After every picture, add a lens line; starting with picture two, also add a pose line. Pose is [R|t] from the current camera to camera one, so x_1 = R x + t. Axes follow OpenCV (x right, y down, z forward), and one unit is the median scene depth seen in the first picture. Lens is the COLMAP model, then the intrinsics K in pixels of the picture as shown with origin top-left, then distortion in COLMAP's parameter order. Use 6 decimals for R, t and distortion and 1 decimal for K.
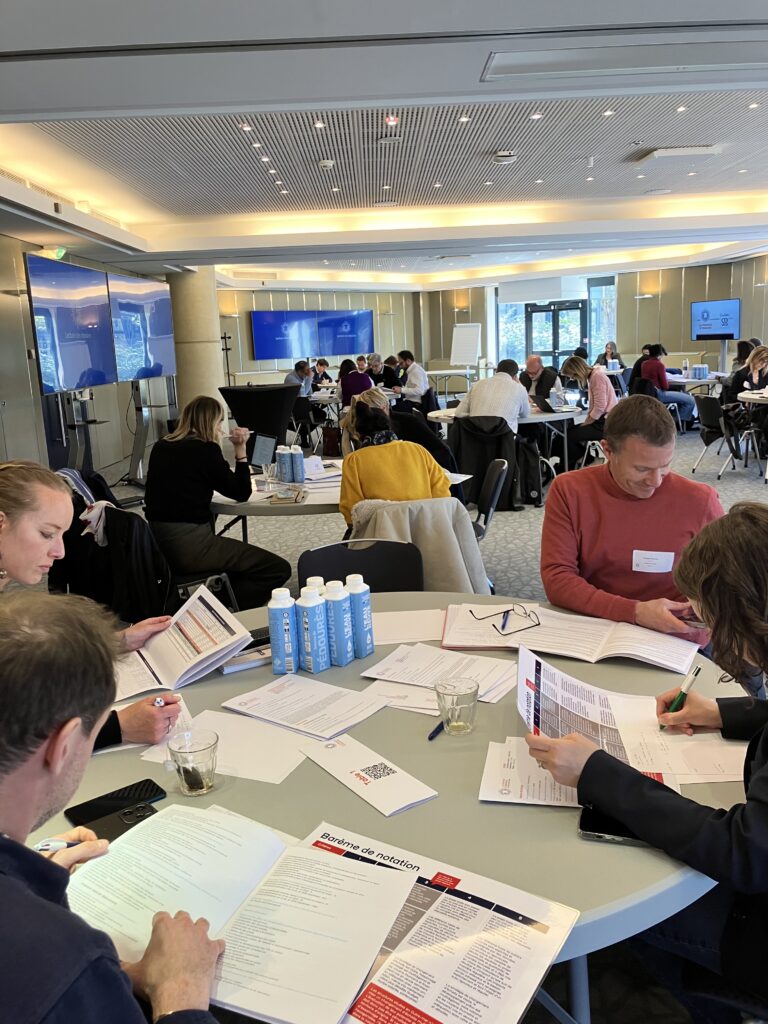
lens RADIAL K [[819.8, 0, 384.0], [0, 819.8, 512.0], [0, 0, 1]] dist [0.007711, -0.008212]
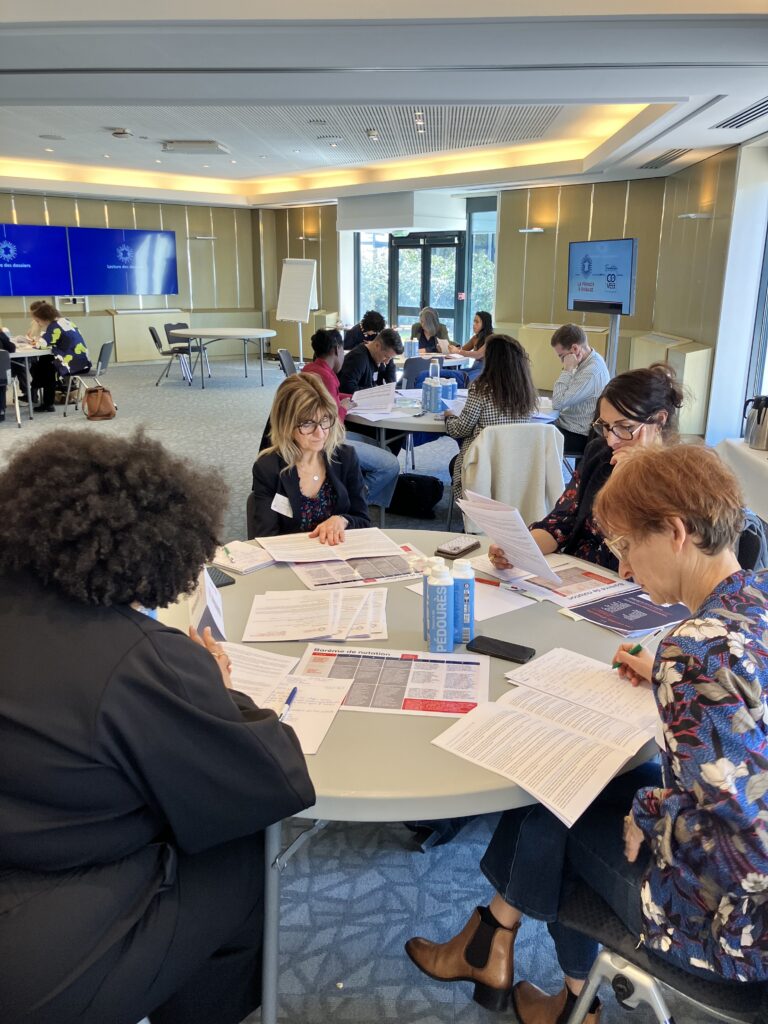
lens RADIAL K [[819.8, 0, 384.0], [0, 819.8, 512.0], [0, 0, 1]] dist [0.007711, -0.008212]
pose [[0.995198, 0.075467, -0.062338, 0.238053], [-0.070458, 0.994383, 0.078978, -0.085319], [0.067948, -0.074207, 0.994925, 0.334016]]
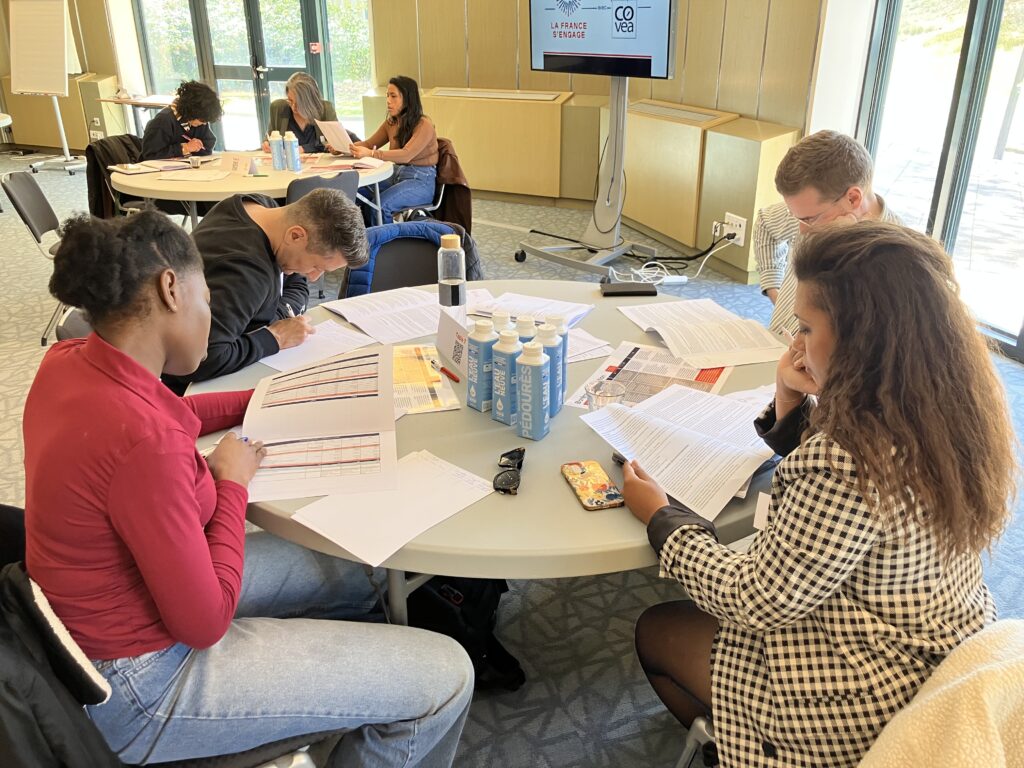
lens RADIAL K [[819.8, 0, 512.0], [0, 819.8, 384.0], [0, 0, 1]] dist [0.007711, -0.008212]
pose [[0.956843, -0.073153, 0.281248, 0.210079], [0.014964, 0.978918, 0.203706, -0.121341], [-0.290220, -0.190706, 0.937765, 0.527672]]
